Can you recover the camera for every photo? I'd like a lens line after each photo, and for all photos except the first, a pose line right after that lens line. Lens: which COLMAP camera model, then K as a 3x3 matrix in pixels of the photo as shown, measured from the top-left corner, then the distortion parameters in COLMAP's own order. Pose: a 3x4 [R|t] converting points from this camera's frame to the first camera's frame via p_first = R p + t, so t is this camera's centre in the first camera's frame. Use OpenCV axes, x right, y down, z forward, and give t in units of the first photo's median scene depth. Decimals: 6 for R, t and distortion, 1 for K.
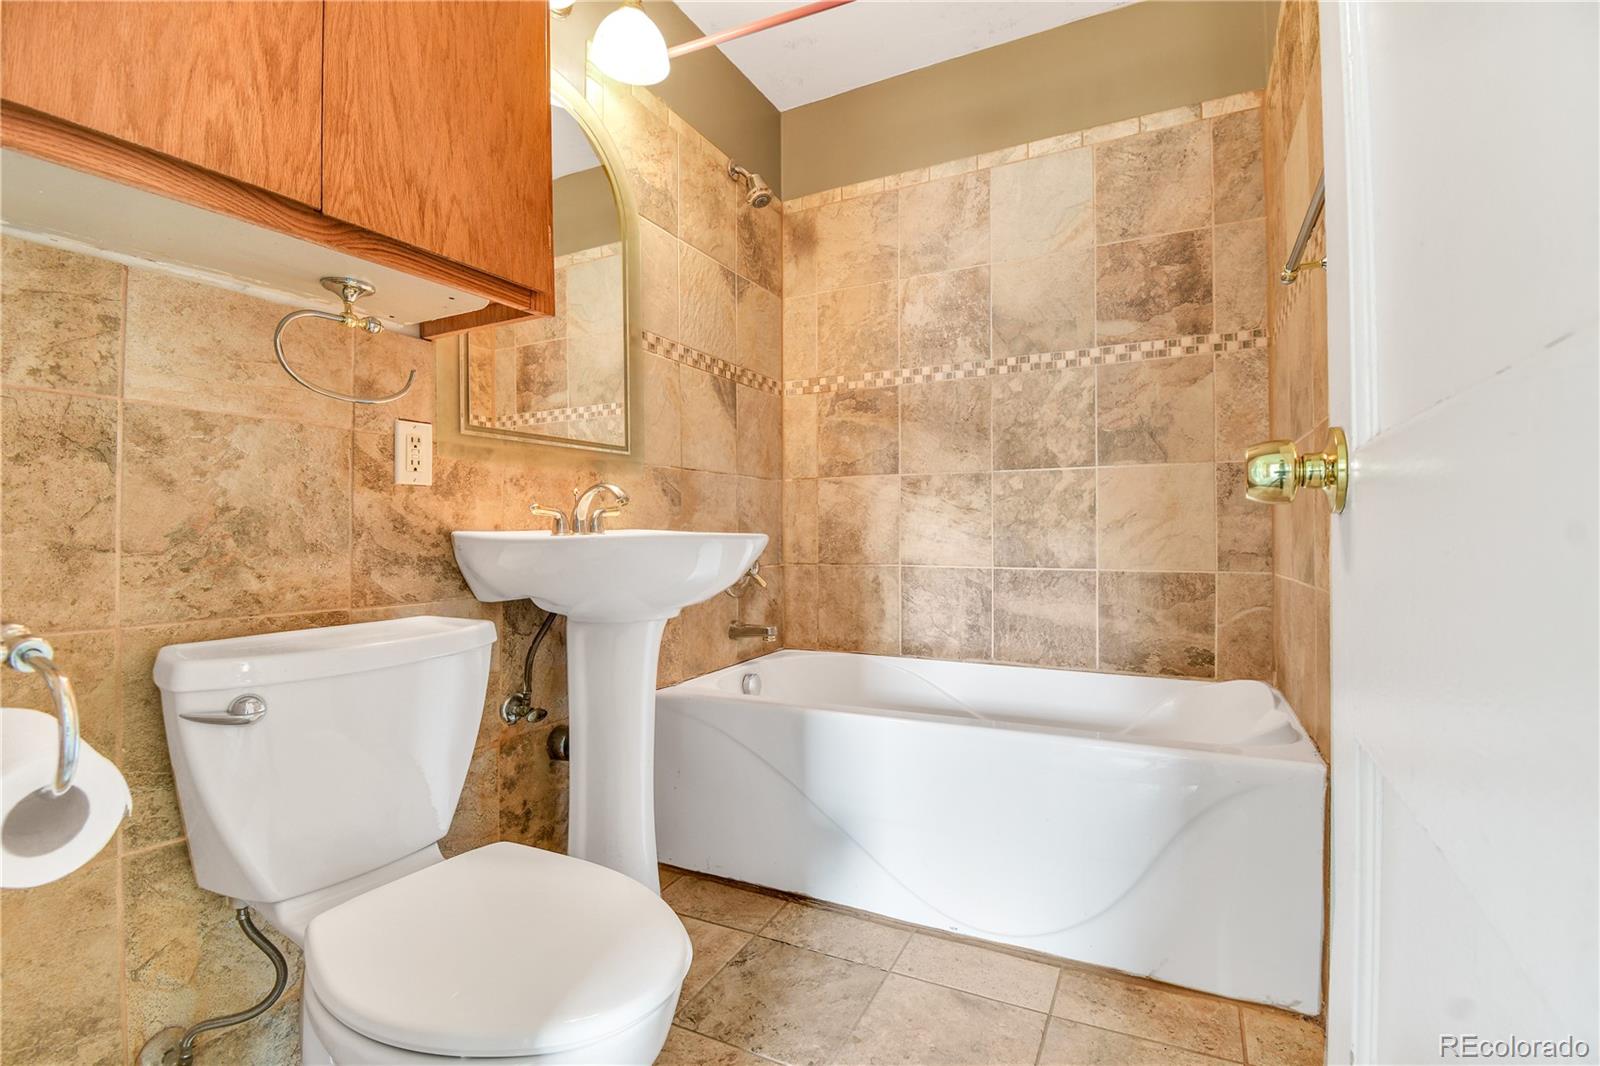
lens RADIAL K [[733.0, 0, 798.4], [0, 733.0, 526.6], [0, 0, 1]] dist [-0.006123, -0.005231]
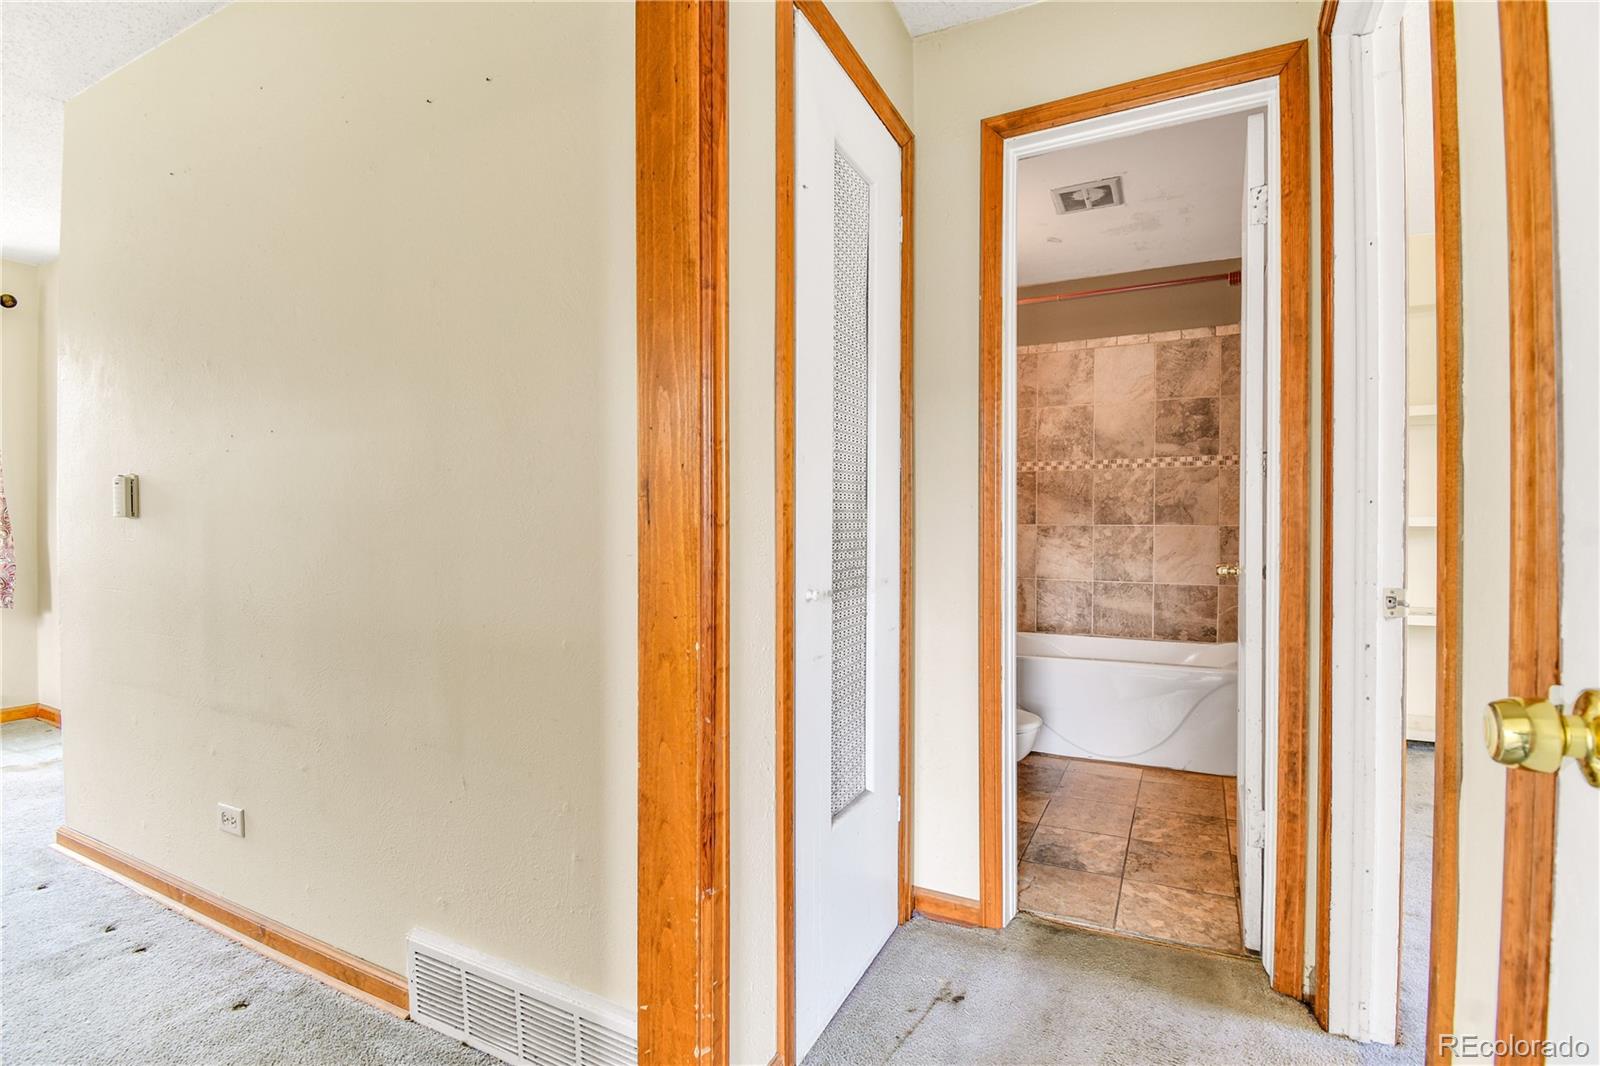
lens RADIAL K [[716.7, 0, 852.7], [0, 716.7, 534.2], [0, 0, 1]] dist [-0.016044, -0.001543]
pose [[0.999343, 0.011809, 0.034274, -0.377430], [-0.012135, 0.999883, 0.009325, -0.065690], [-0.034160, -0.009735, 0.999369, -0.698817]]
